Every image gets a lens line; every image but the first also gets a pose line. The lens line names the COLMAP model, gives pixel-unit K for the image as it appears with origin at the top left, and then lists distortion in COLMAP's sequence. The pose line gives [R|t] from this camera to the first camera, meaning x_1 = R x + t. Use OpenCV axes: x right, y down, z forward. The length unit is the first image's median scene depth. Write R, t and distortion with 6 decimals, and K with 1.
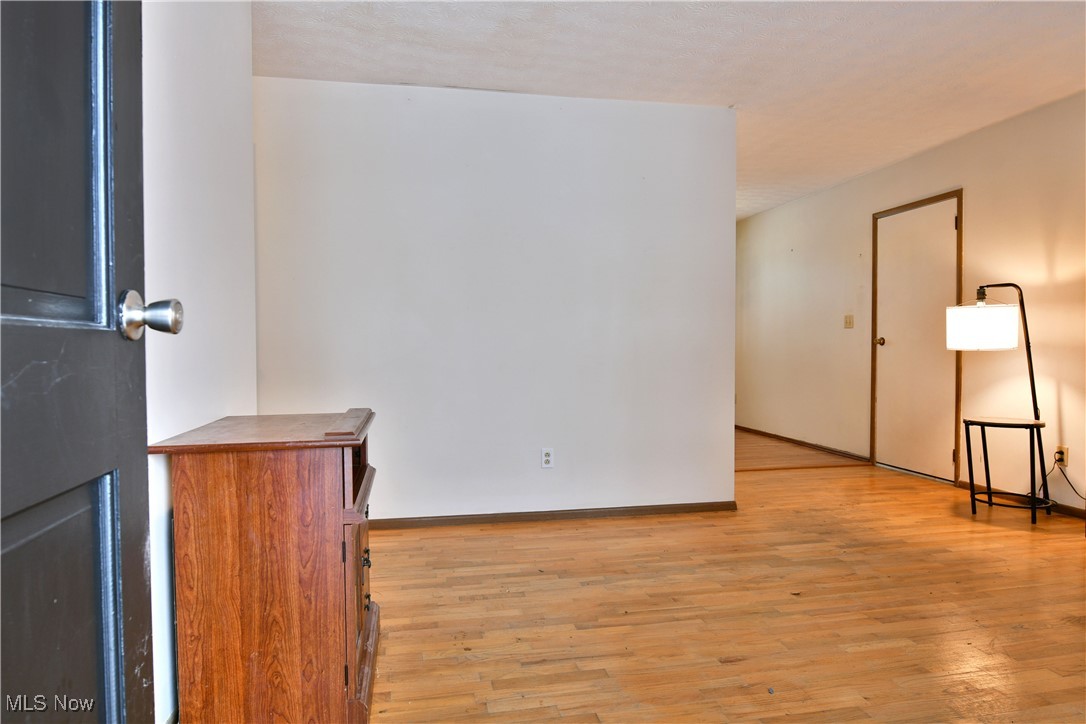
lens RADIAL K [[657.5, 0, 547.0], [0, 657.5, 346.6], [0, 0, 1]] dist [-0.012952, -0.005840]
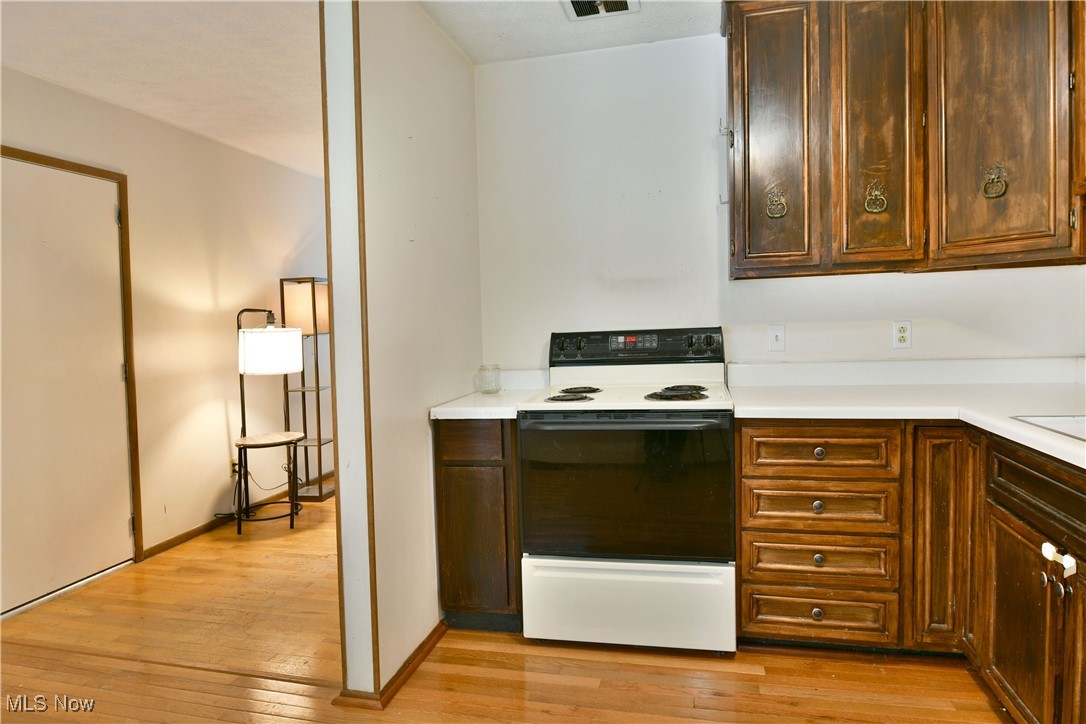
lens RADIAL K [[657.5, 0, 555.8], [0, 657.5, 336.7], [0, 0, 1]] dist [-0.012952, -0.005840]
pose [[-0.908448, 0.021634, 0.417437, -0.172056], [0.034853, 0.999103, 0.024069, -0.061244], [-0.416542, 0.036414, -0.908387, 1.750194]]
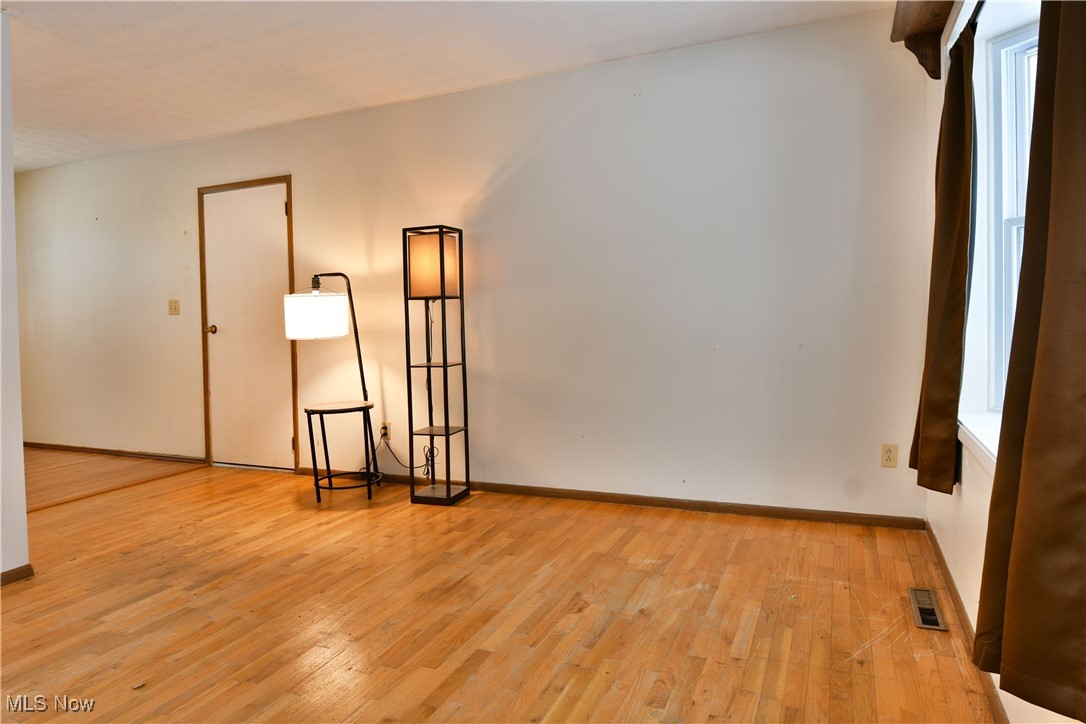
lens RADIAL K [[657.5, 0, 552.9], [0, 657.5, 329.2], [0, 0, 1]] dist [-0.012952, -0.005840]
pose [[0.564138, -0.035664, 0.824910, 0.033792], [0.028418, 0.999313, 0.023769, -0.022824], [-0.825191, 0.010033, 0.564764, 0.127869]]
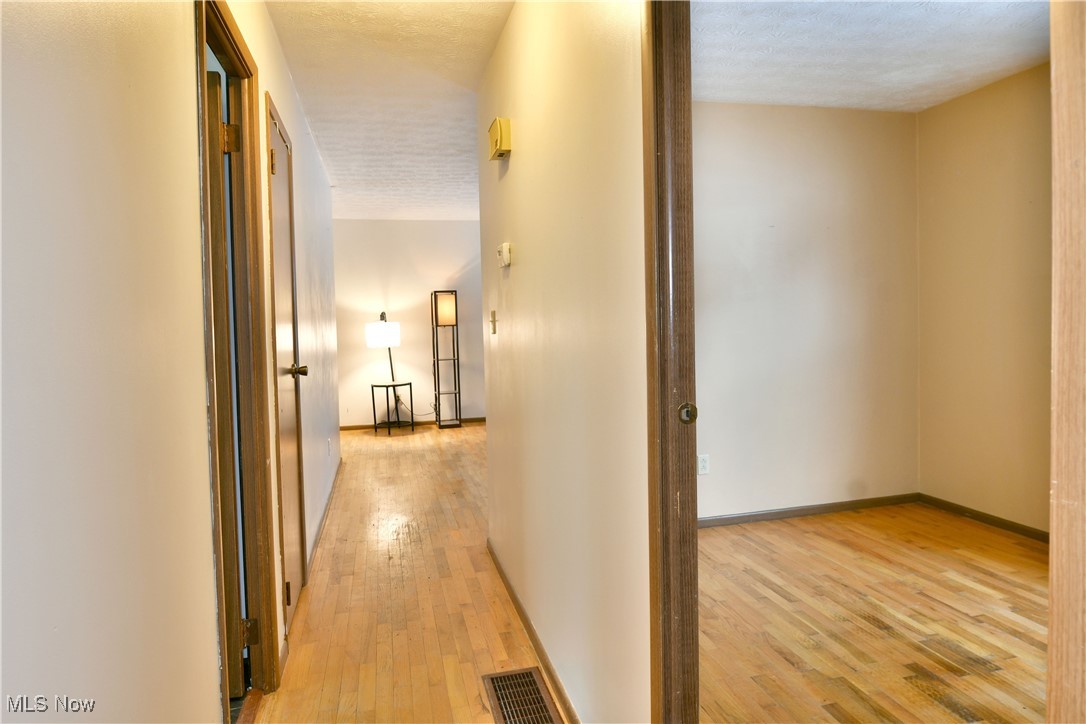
lens RADIAL K [[657.5, 0, 553.5], [0, 657.5, 340.4], [0, 0, 1]] dist [-0.012952, -0.005840]
pose [[-0.073888, -0.006352, 0.997246, -1.239641], [0.019949, 0.999770, 0.007846, -0.016196], [-0.997067, 0.020474, -0.073745, 0.655658]]
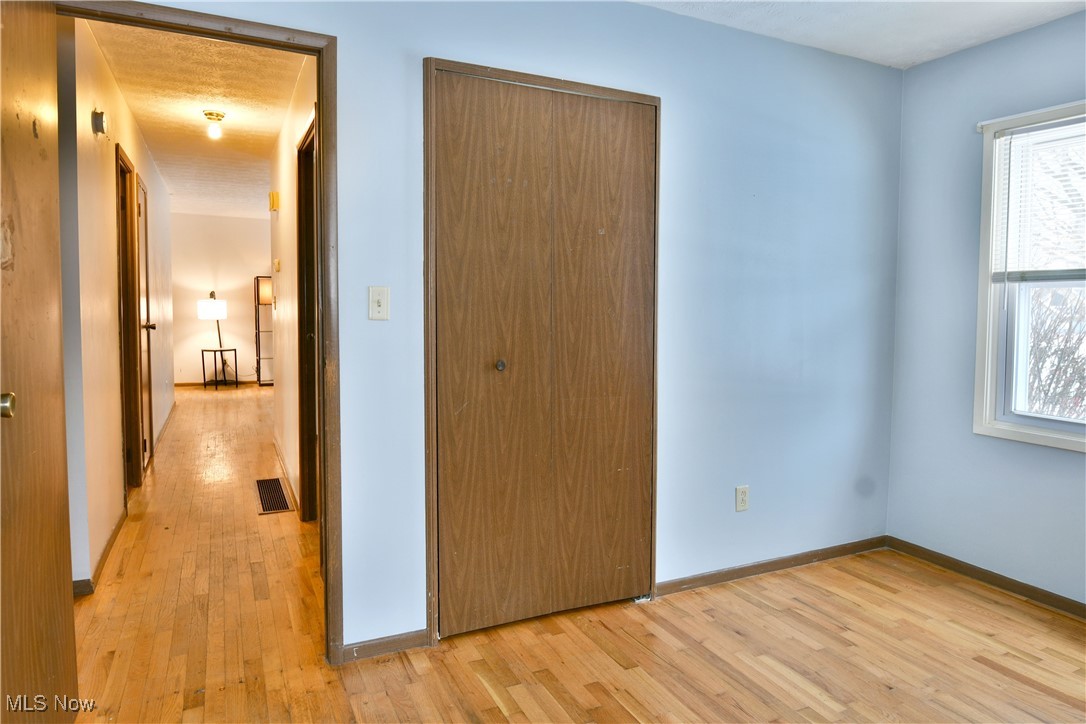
lens RADIAL K [[657.5, 0, 525.5], [0, 657.5, 353.9], [0, 0, 1]] dist [-0.012952, -0.005840]
pose [[-0.250086, -0.051543, 0.966851, -1.866138], [-0.015888, 0.998666, 0.049129, -0.001973], [-0.968093, -0.003074, -0.250572, 0.508864]]
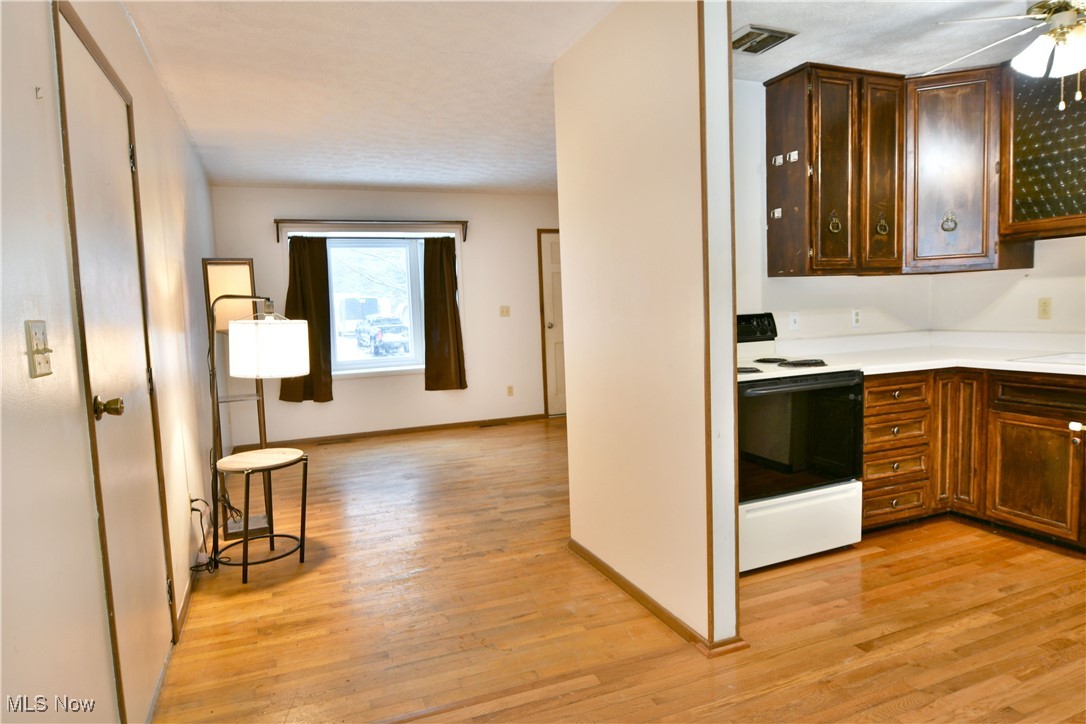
lens RADIAL K [[657.5, 0, 544.8], [0, 657.5, 351.1], [0, 0, 1]] dist [-0.012952, -0.005840]
pose [[-0.980289, 0.051302, -0.190793, 0.485312], [0.038283, 0.996719, 0.071308, -0.073583], [0.193826, 0.062598, -0.979037, 1.881234]]
